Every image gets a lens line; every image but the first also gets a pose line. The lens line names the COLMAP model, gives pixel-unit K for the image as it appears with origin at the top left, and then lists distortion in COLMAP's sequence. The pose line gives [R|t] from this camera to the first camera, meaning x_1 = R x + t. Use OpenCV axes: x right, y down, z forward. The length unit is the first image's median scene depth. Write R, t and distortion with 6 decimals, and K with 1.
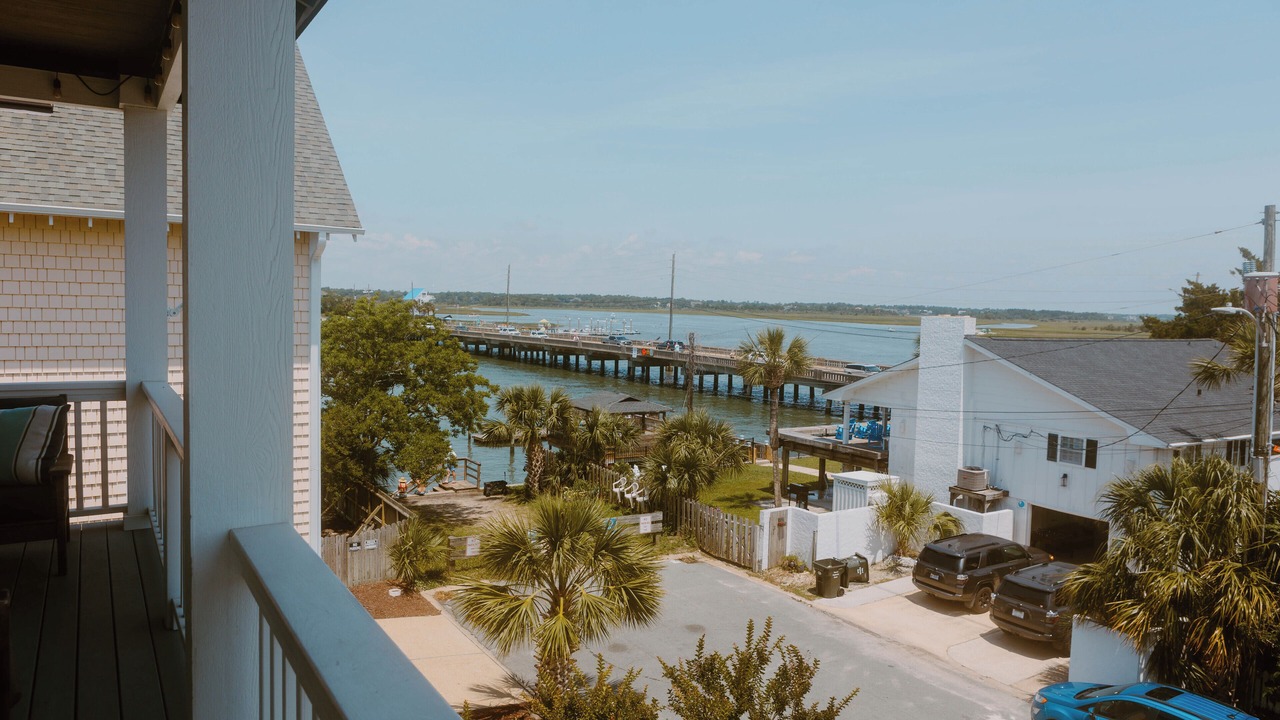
lens RADIAL K [[889.5, 0, 640.0], [0, 889.5, 360.0], [0, 0, 1]] dist [-0.024042, 0.004175]
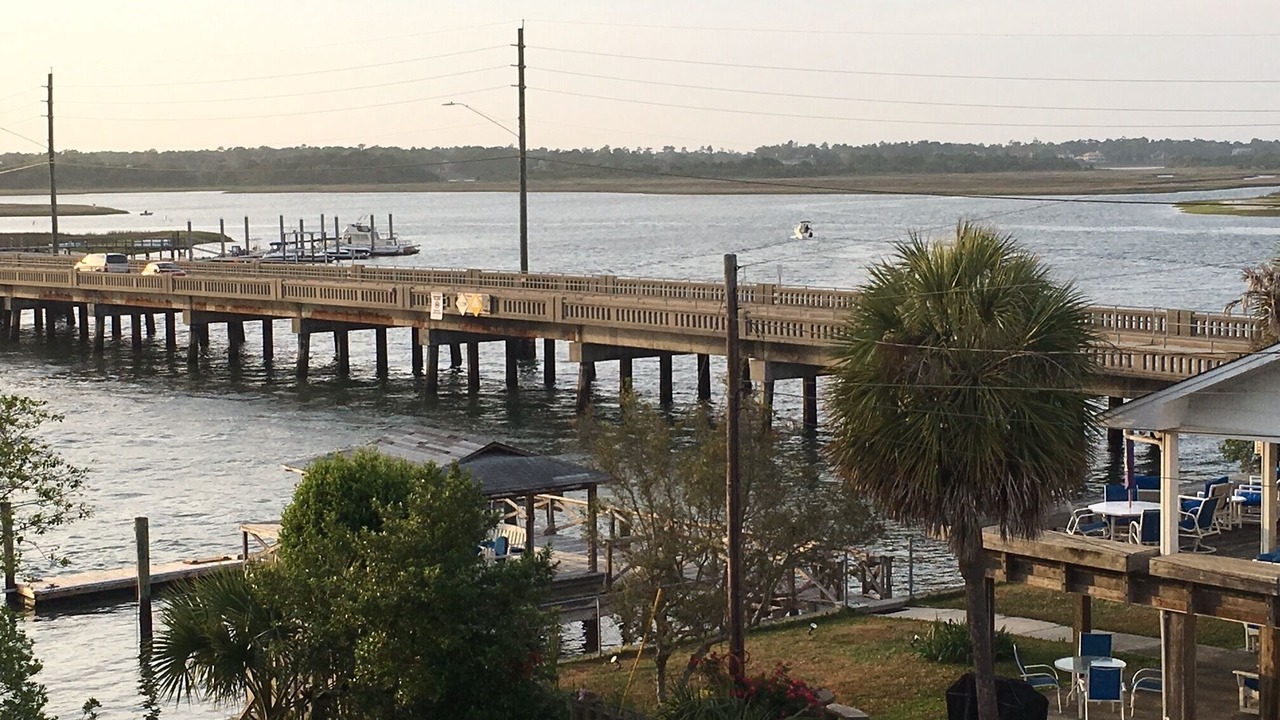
lens RADIAL K [[2348.6, 0, 640.0], [0, 2348.6, 360.0], [0, 0, 1]] dist [0.248394, 0.052870]
pose [[0.988509, -0.050843, 0.142357, -0.058745], [0.047740, 0.998544, 0.025132, -0.007606], [-0.143427, -0.018047, 0.989496, 0.083182]]
